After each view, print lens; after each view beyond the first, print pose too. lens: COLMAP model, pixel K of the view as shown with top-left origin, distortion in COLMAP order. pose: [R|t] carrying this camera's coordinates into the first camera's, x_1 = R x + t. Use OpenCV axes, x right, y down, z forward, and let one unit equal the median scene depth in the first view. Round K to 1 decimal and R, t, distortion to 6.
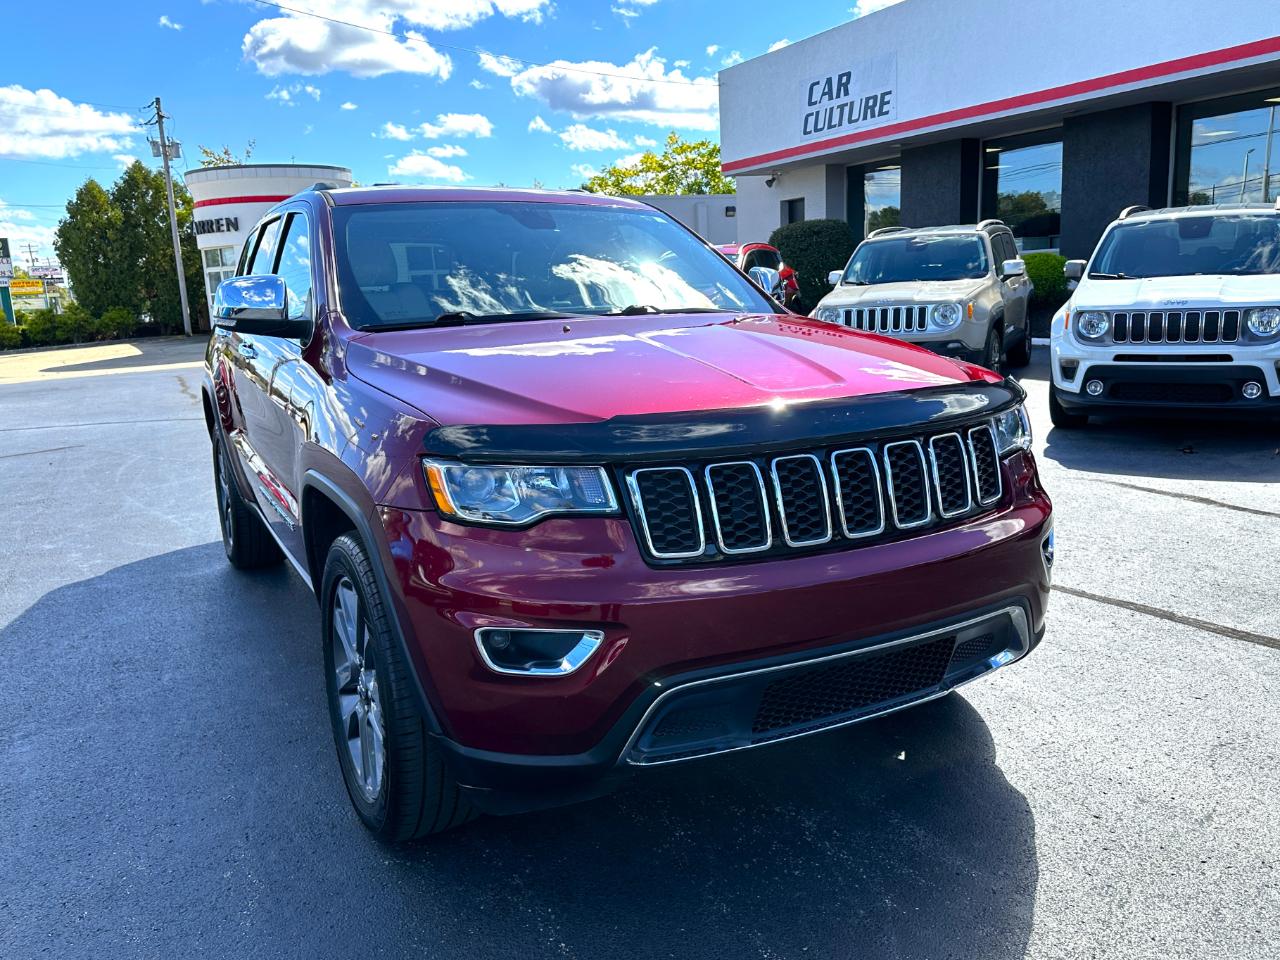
lens RADIAL K [[1061.1, 0, 647.5], [0, 1061.1, 485.0], [0, 0, 1]] dist [-0.016756, 0.008357]
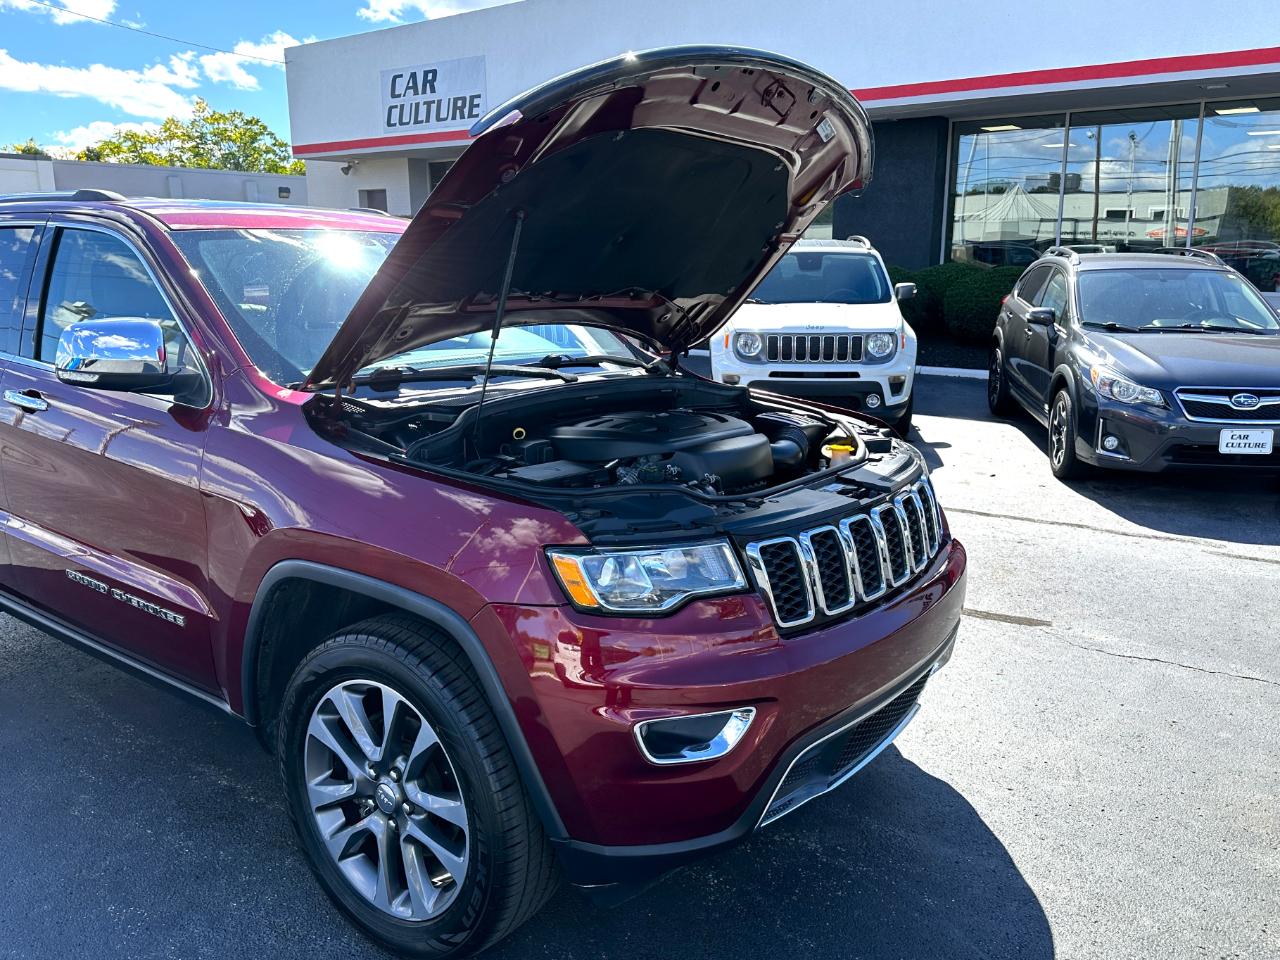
lens RADIAL K [[1061.1, 0, 679.5], [0, 1061.1, 456.0], [0, 0, 1]] dist [-0.016756, 0.008357]
pose [[0.886038, -0.036429, 0.462180, -0.173730], [0.040868, 0.999164, 0.000406, -0.035240], [-0.461808, 0.018529, 0.886786, 0.027497]]
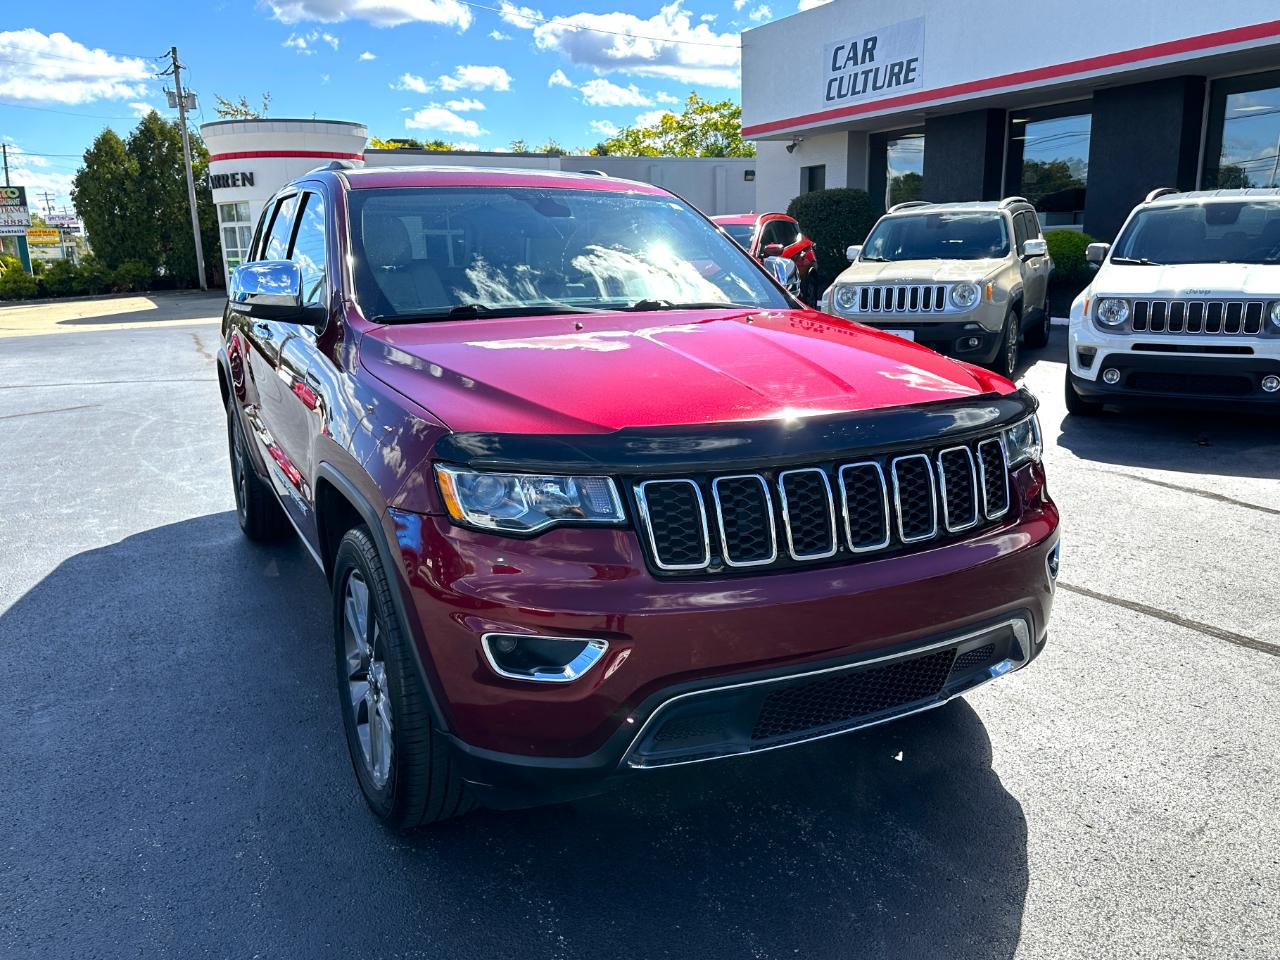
lens RADIAL K [[1061.1, 0, 637.9], [0, 1061.1, 497.1], [0, 0, 1]] dist [-0.016756, 0.008357]
pose [[0.999472, 0.026959, -0.018149, 0.000566], [-0.026048, 0.998476, 0.048653, -0.015420], [0.019433, -0.048155, 0.998651, -0.002903]]
